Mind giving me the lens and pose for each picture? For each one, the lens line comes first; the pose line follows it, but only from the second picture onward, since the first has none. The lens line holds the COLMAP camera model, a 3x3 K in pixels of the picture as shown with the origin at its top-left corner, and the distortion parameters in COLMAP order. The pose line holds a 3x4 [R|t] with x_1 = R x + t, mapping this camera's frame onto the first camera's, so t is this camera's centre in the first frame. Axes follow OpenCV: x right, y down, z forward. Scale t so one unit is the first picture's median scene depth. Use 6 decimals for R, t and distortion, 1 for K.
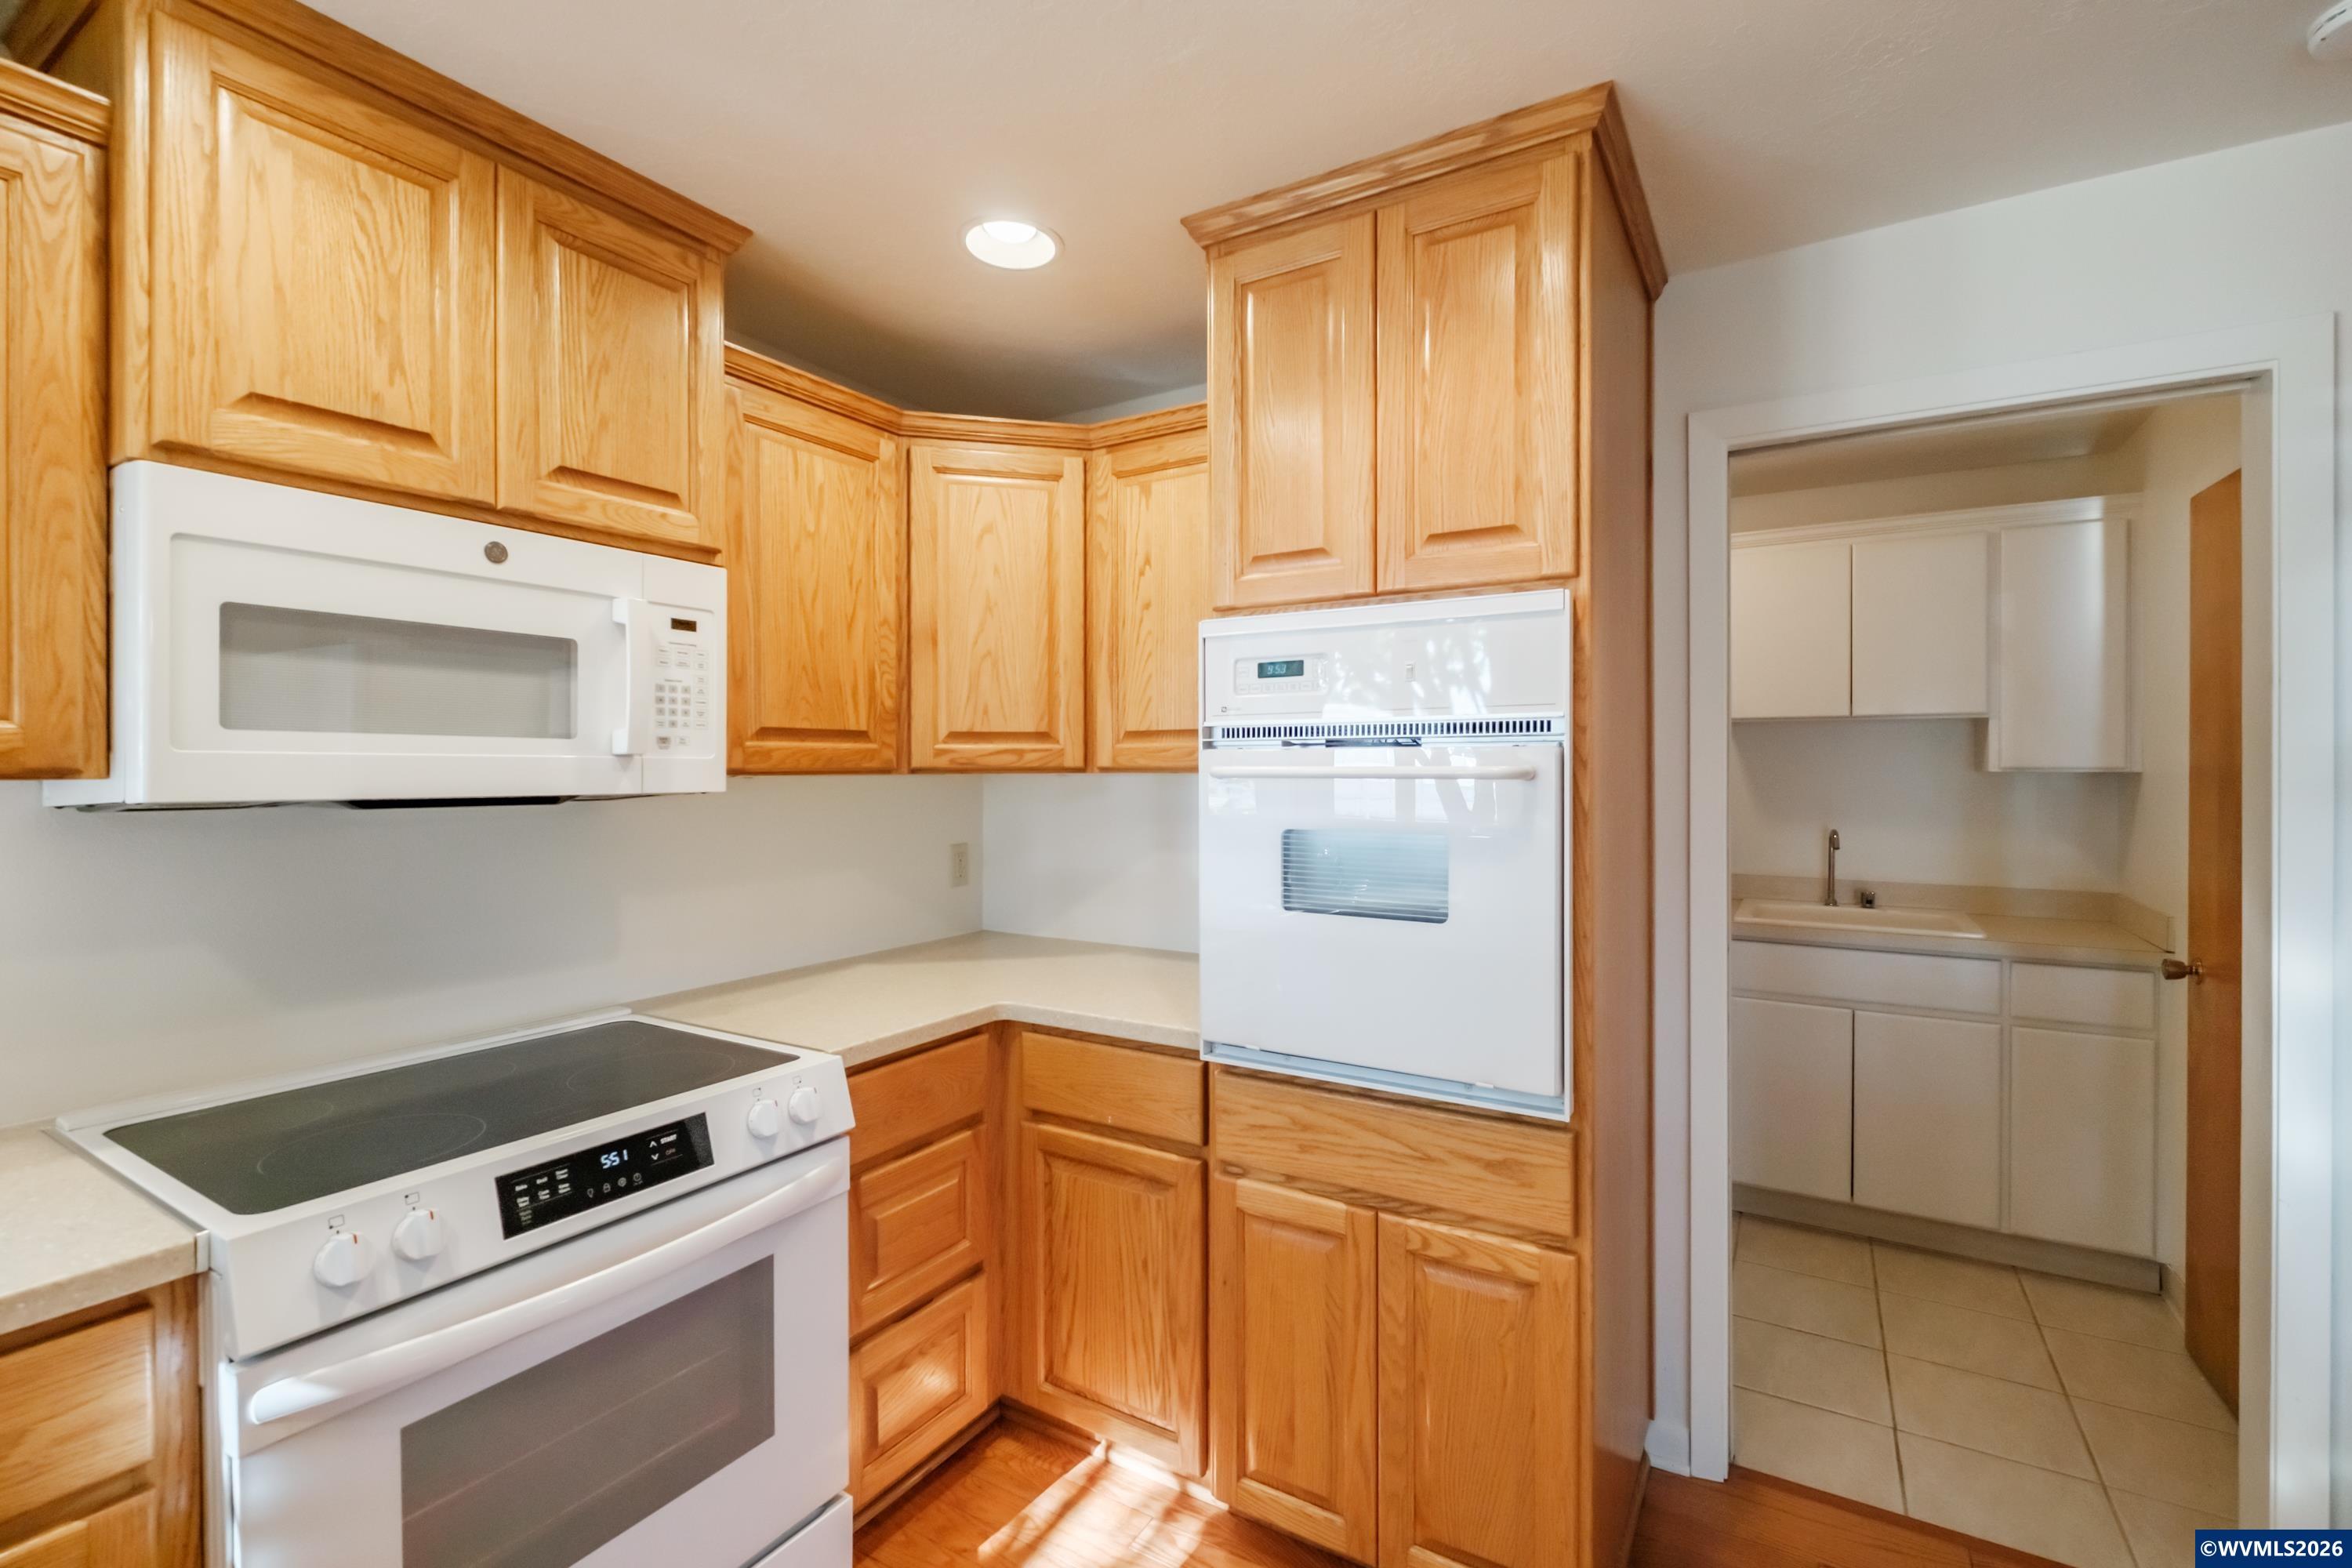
lens RADIAL K [[1029.8, 0, 1163.4], [0, 1029.8, 773.8], [0, 0, 1]] dist [-0.000717, -0.001690]
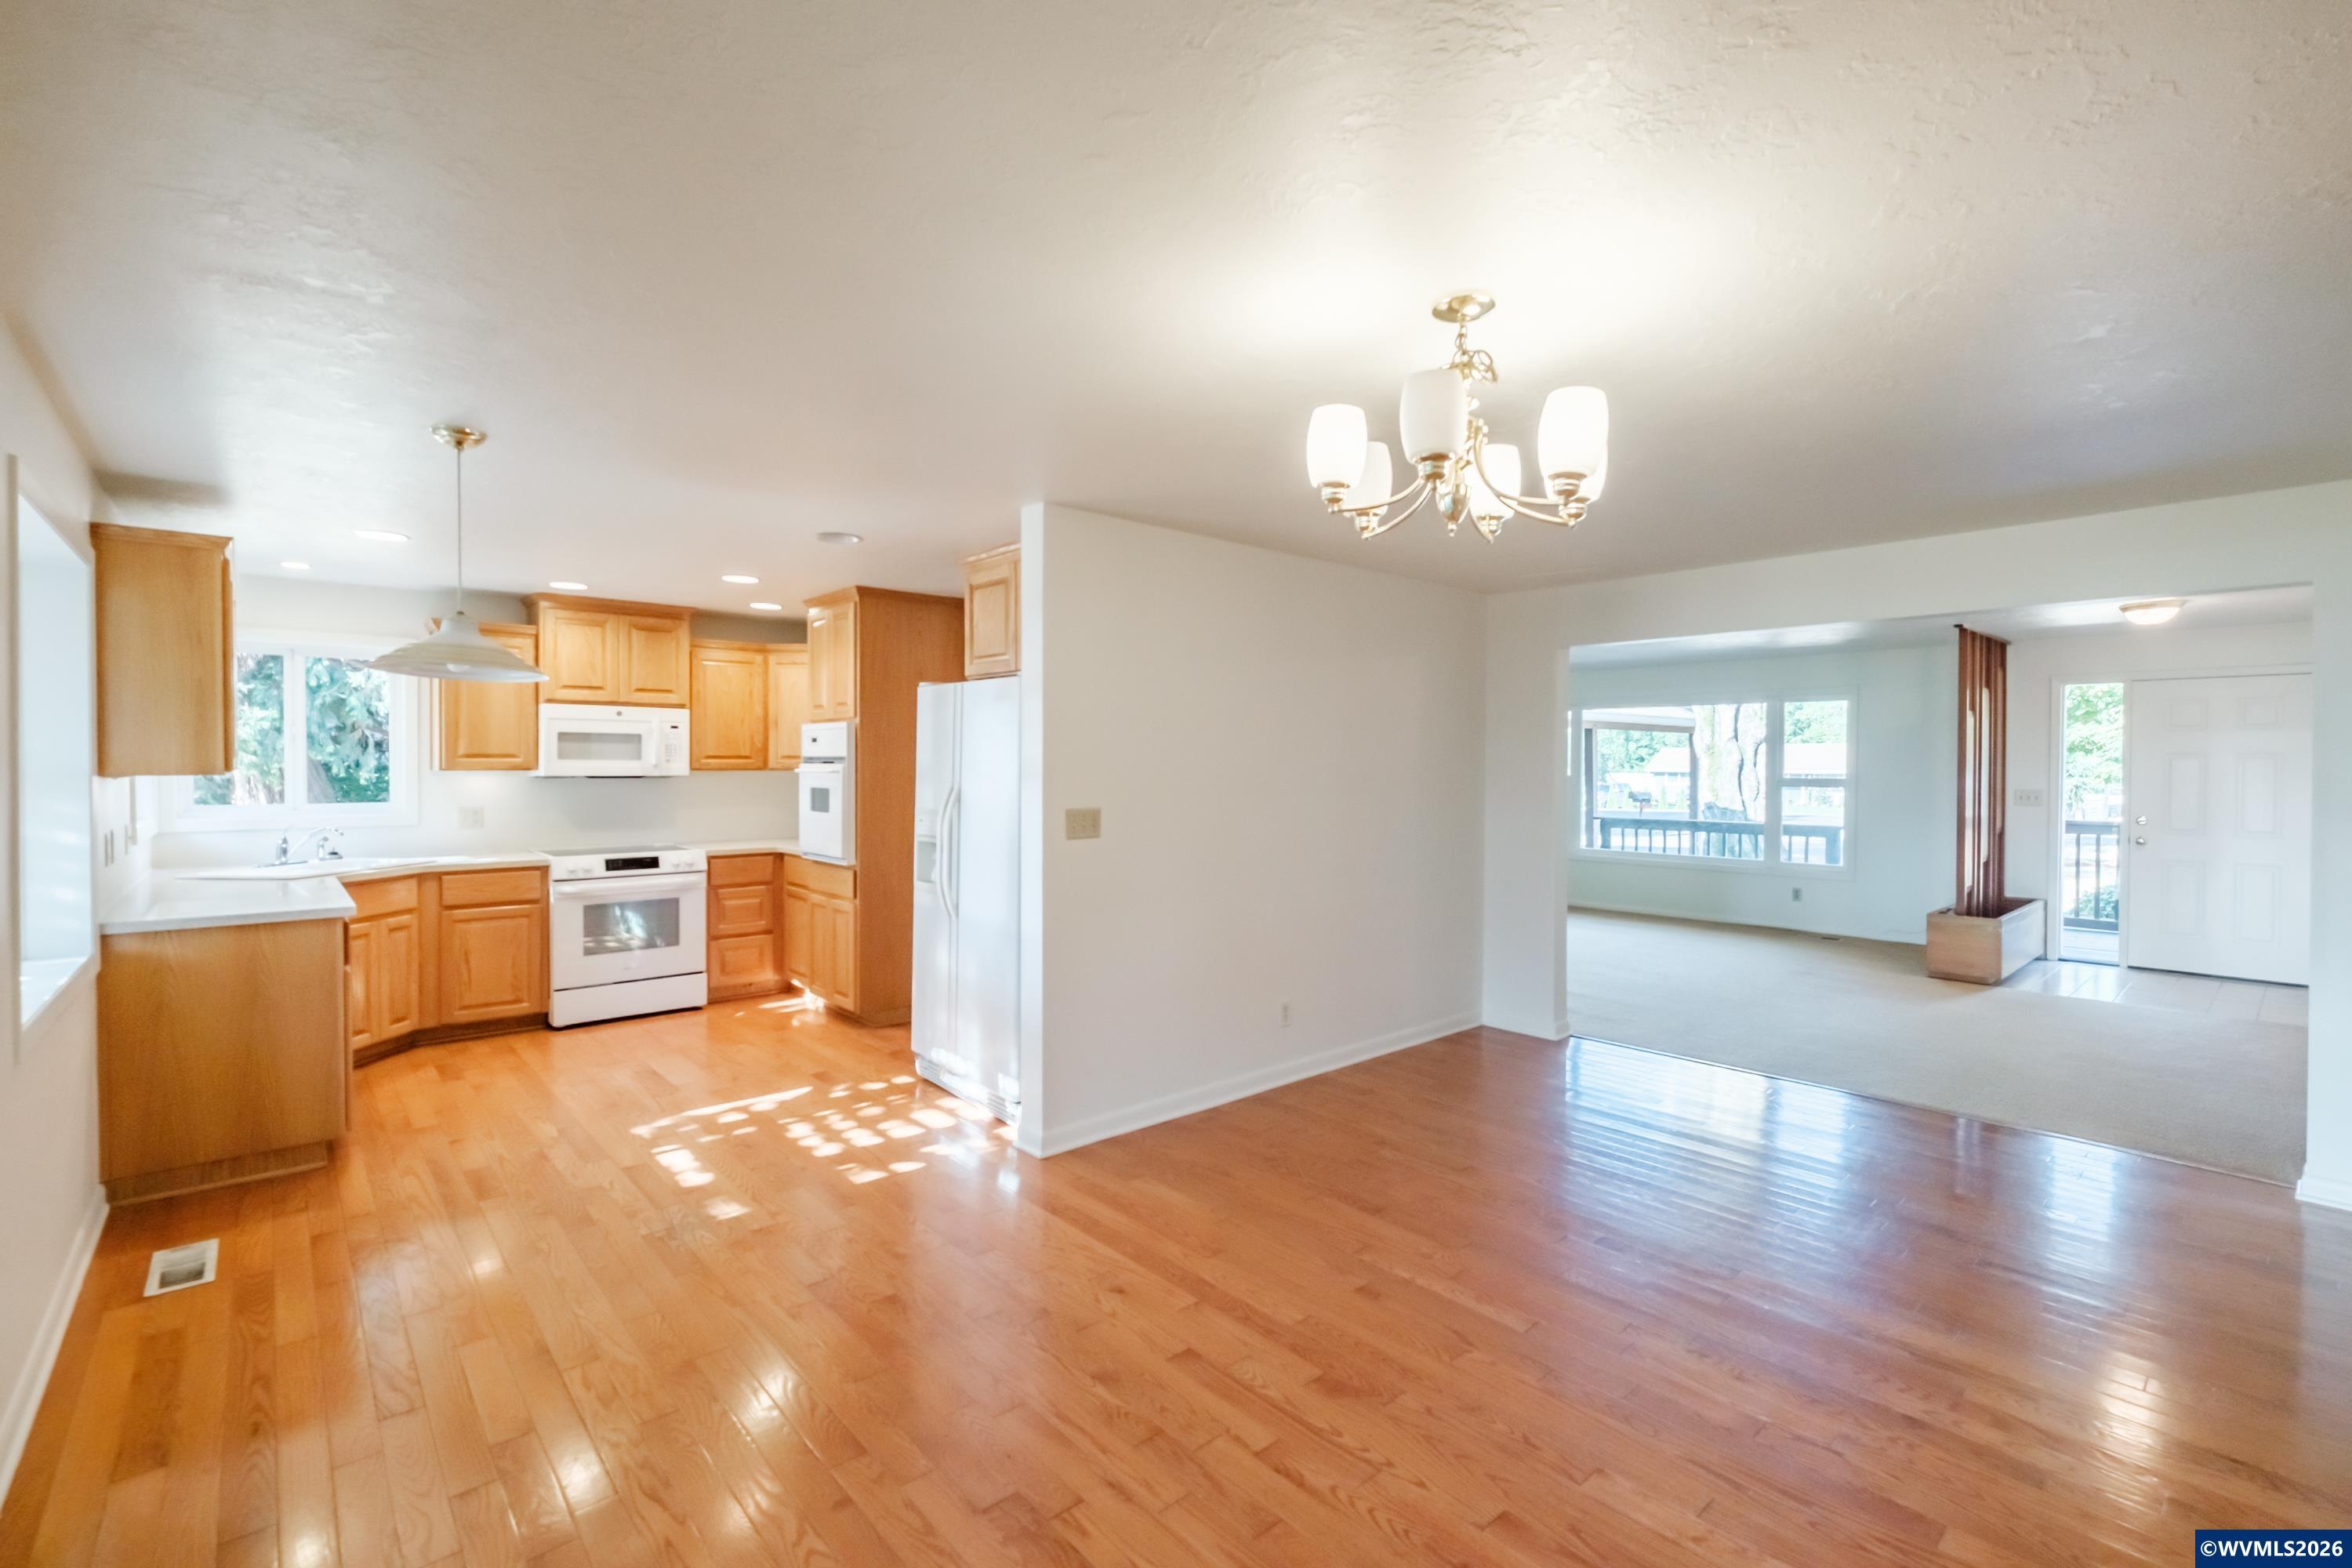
lens RADIAL K [[1029.8, 0, 1182.3], [0, 1029.8, 780.0], [0, 0, 1]] dist [-0.000717, -0.001690]
pose [[0.957222, 0.010889, -0.289150, 2.367968], [-0.006372, 0.999843, 0.016557, -0.036434], [0.289285, -0.014006, 0.957141, -1.992767]]
